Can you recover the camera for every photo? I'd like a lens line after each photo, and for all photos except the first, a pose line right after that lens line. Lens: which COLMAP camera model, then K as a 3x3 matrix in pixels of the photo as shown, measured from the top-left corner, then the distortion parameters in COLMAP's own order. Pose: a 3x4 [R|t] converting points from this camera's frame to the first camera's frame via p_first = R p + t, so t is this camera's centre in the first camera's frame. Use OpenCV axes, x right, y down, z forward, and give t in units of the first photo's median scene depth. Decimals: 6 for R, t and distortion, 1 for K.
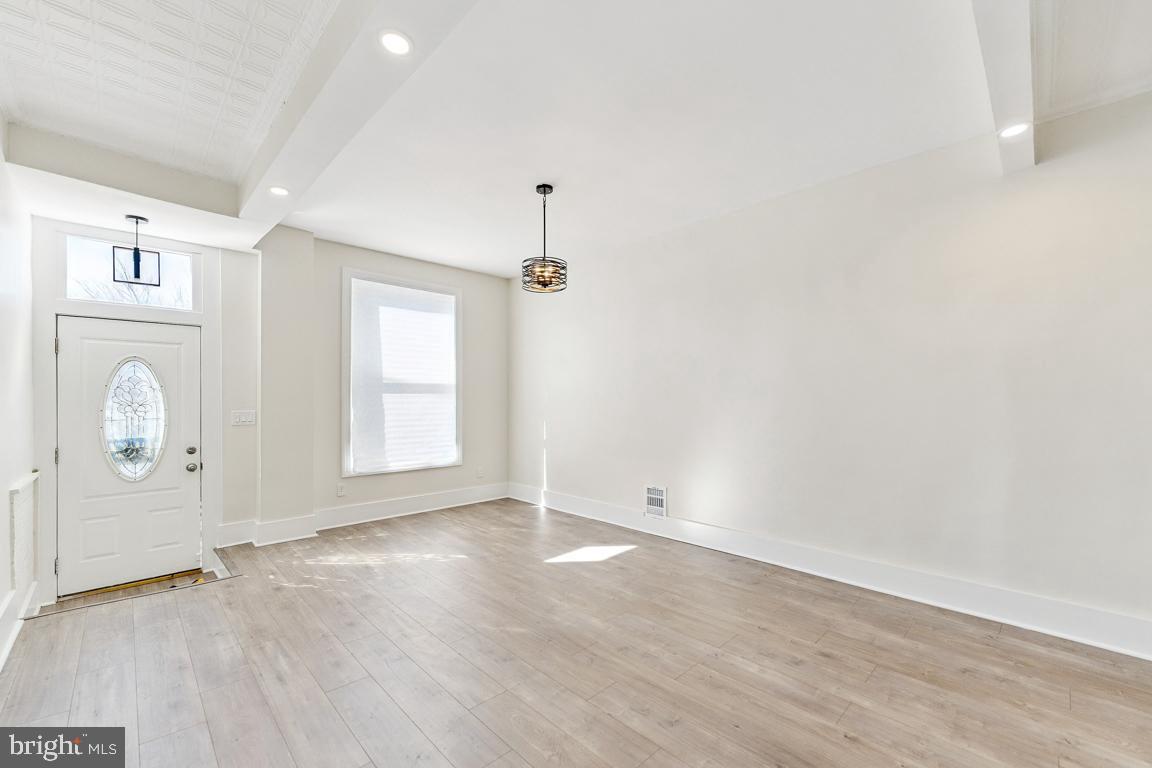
lens RADIAL K [[465.9, 0, 566.8], [0, 465.9, 395.2], [0, 0, 1]] dist [0.000817, 0.000180]
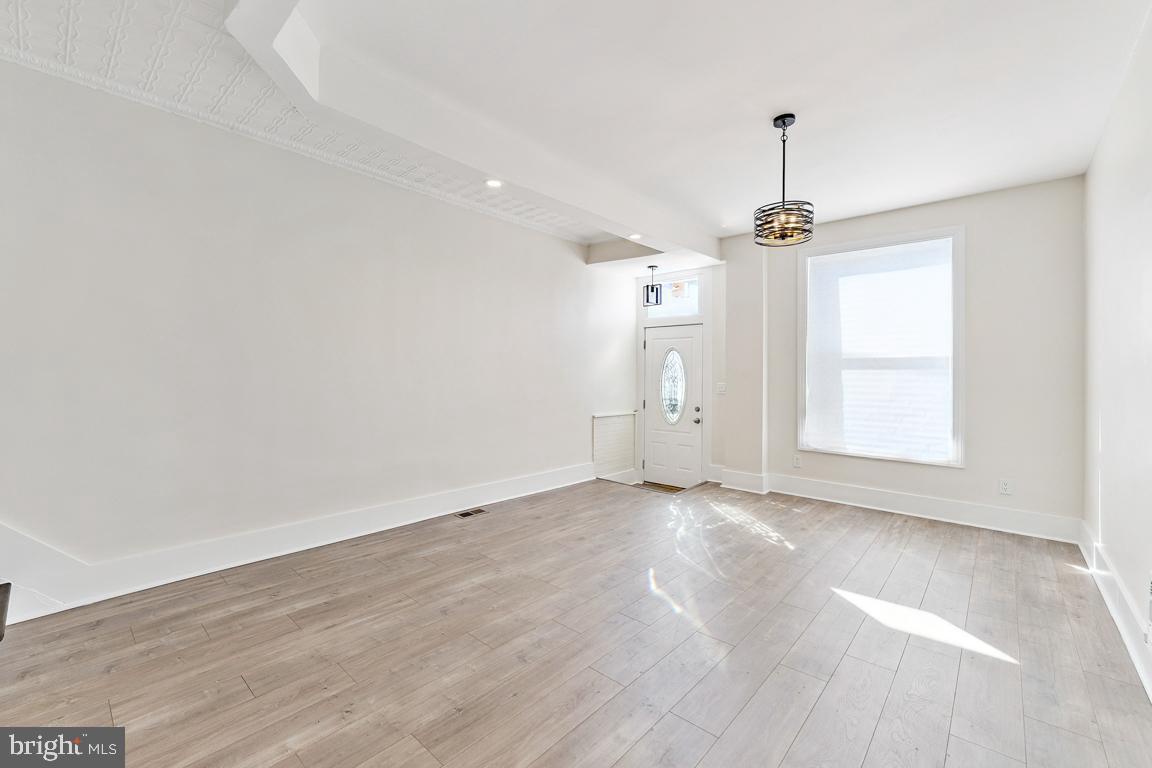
lens RADIAL K [[465.9, 0, 567.0], [0, 465.9, 374.6], [0, 0, 1]] dist [0.000817, 0.000180]
pose [[0.088943, 0.006294, -0.996017, 0.631968], [-0.000953, 0.999980, 0.006234, 0.000670], [0.996036, 0.000394, 0.088947, 0.464628]]
